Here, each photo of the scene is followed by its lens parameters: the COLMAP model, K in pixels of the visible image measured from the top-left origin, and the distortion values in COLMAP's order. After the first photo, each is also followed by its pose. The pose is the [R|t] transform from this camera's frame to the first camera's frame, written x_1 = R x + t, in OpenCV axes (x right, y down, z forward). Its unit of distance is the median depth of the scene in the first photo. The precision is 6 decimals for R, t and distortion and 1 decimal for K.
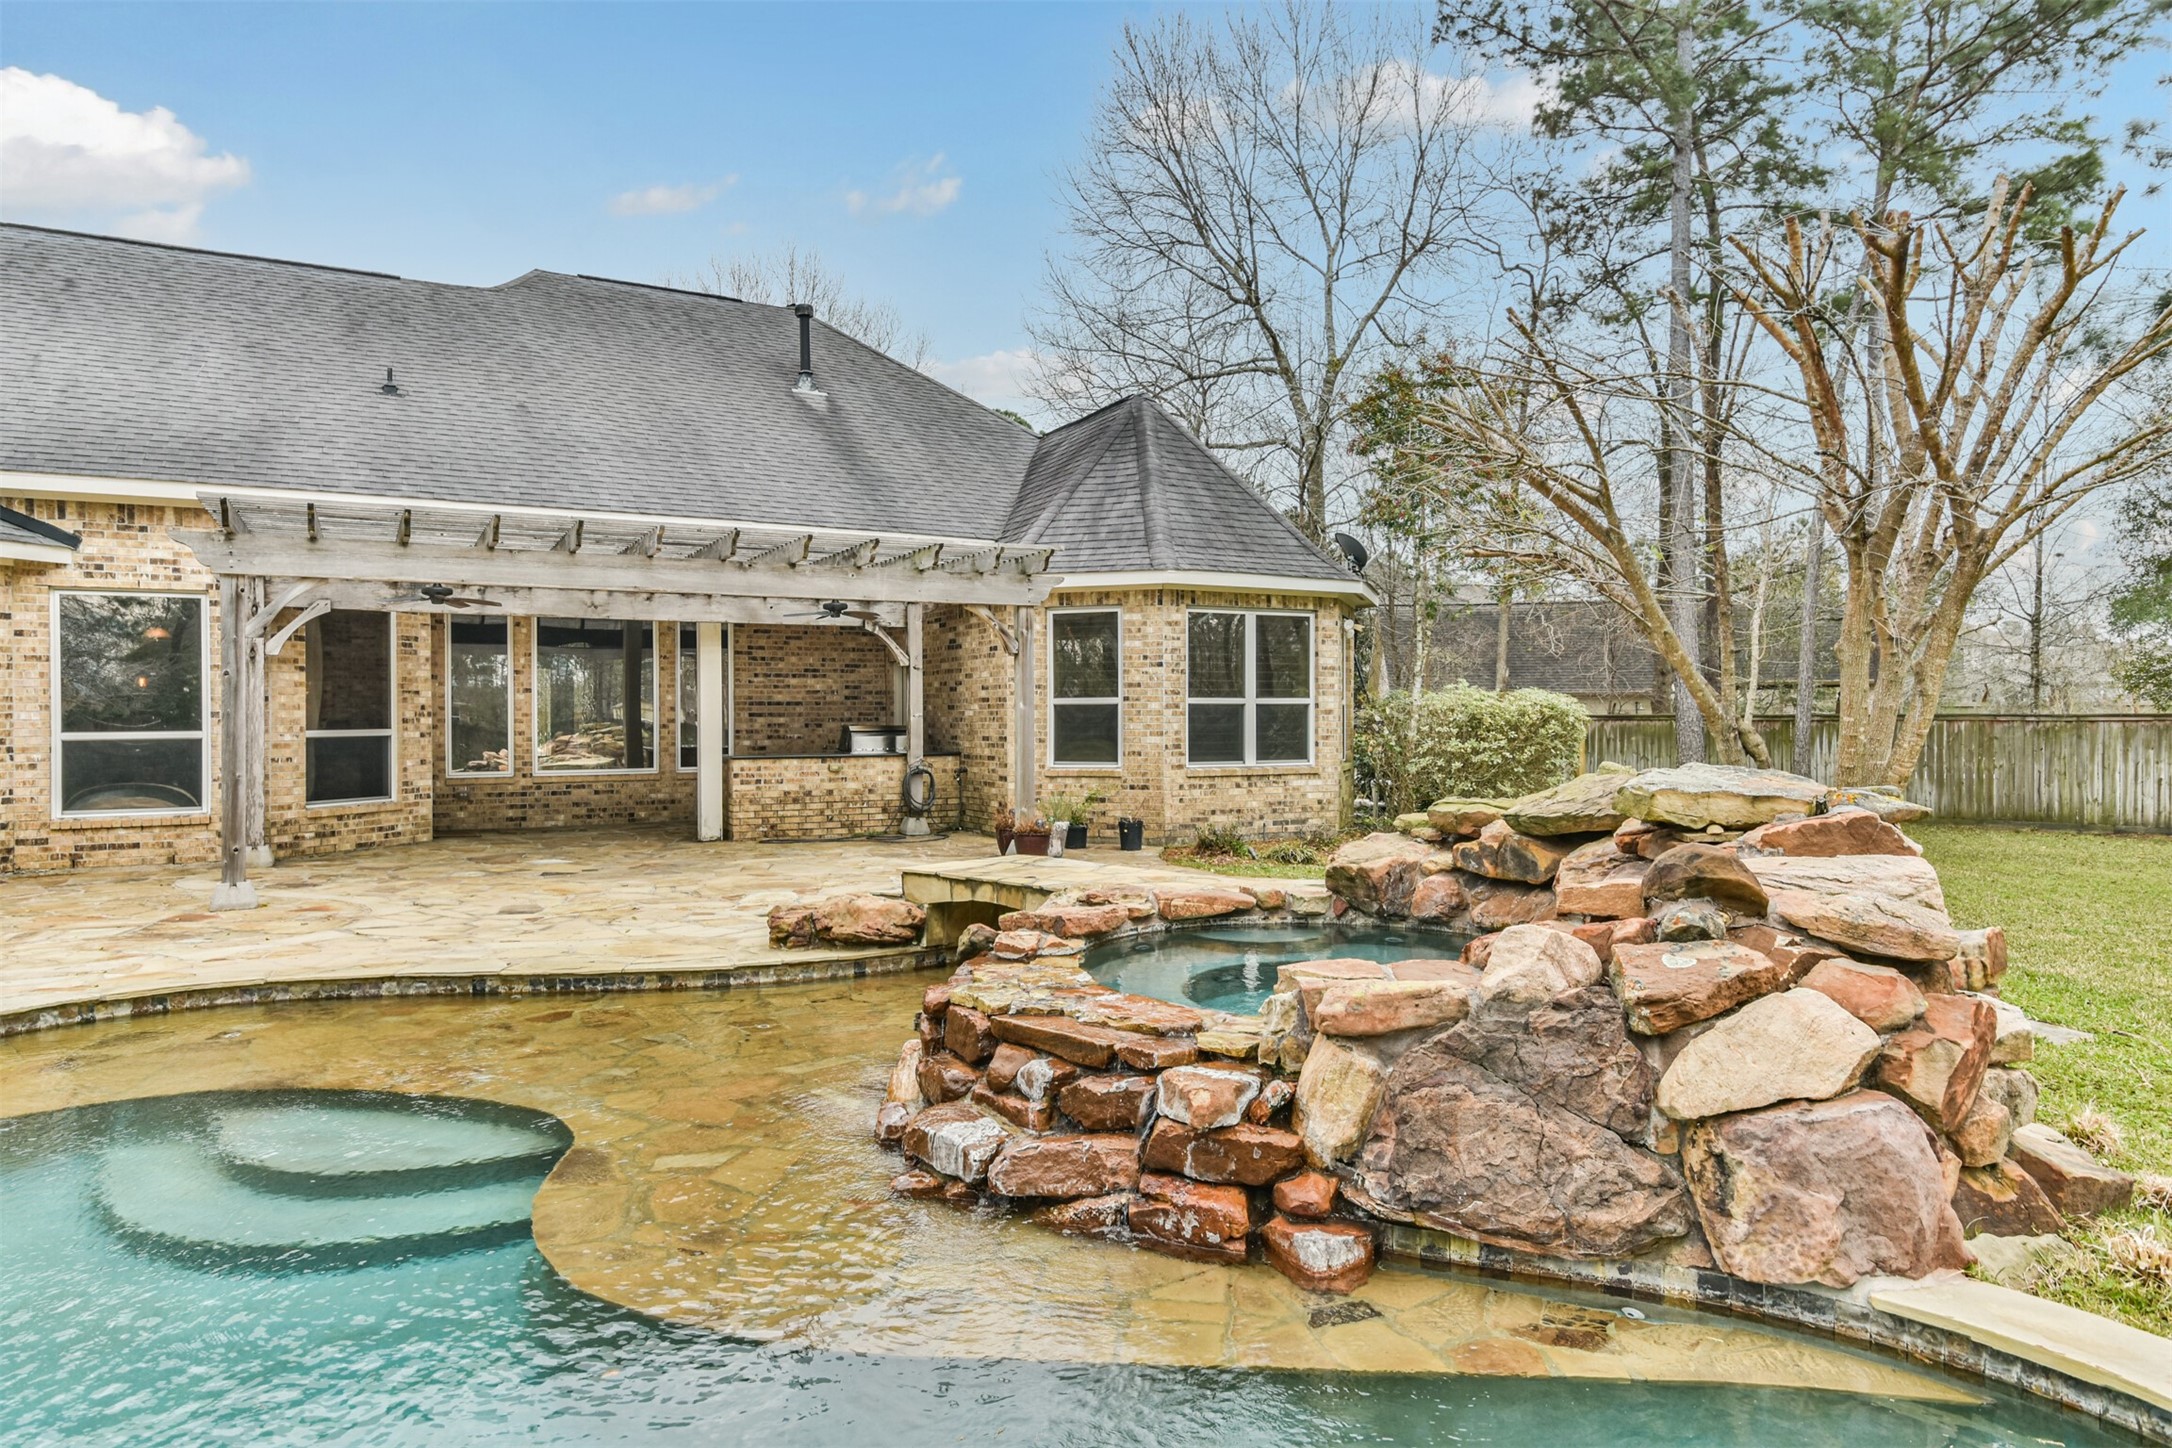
lens RADIAL K [[1332.4, 0, 1086.1], [0, 1332.4, 694.3], [0, 0, 1]] dist [0.027728, -0.002135]
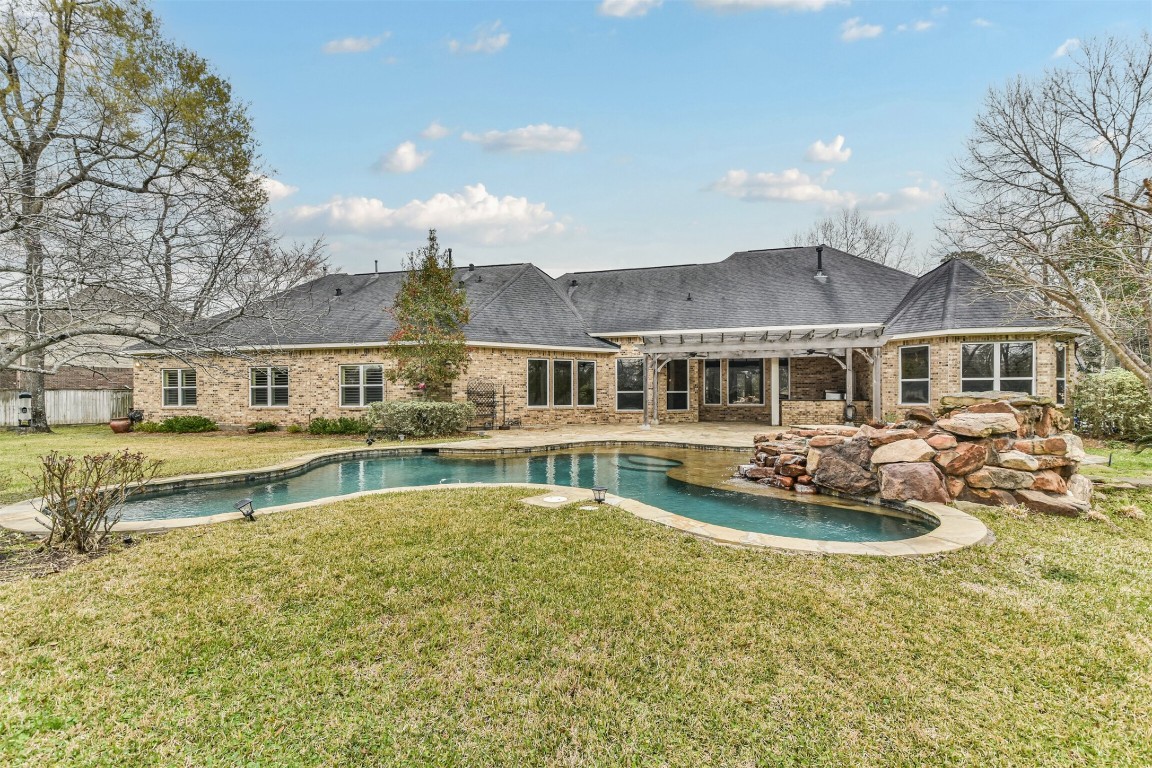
lens RADIAL K [[494.2, 0, 572.3], [0, 494.2, 370.6], [0, 0, 1]] dist [0.038561, -0.023029]
pose [[0.719031, -0.031964, -0.694242, 0.206641], [0.011467, 0.999351, -0.034135, 0.012507], [0.694883, 0.016584, 0.718932, -0.207443]]
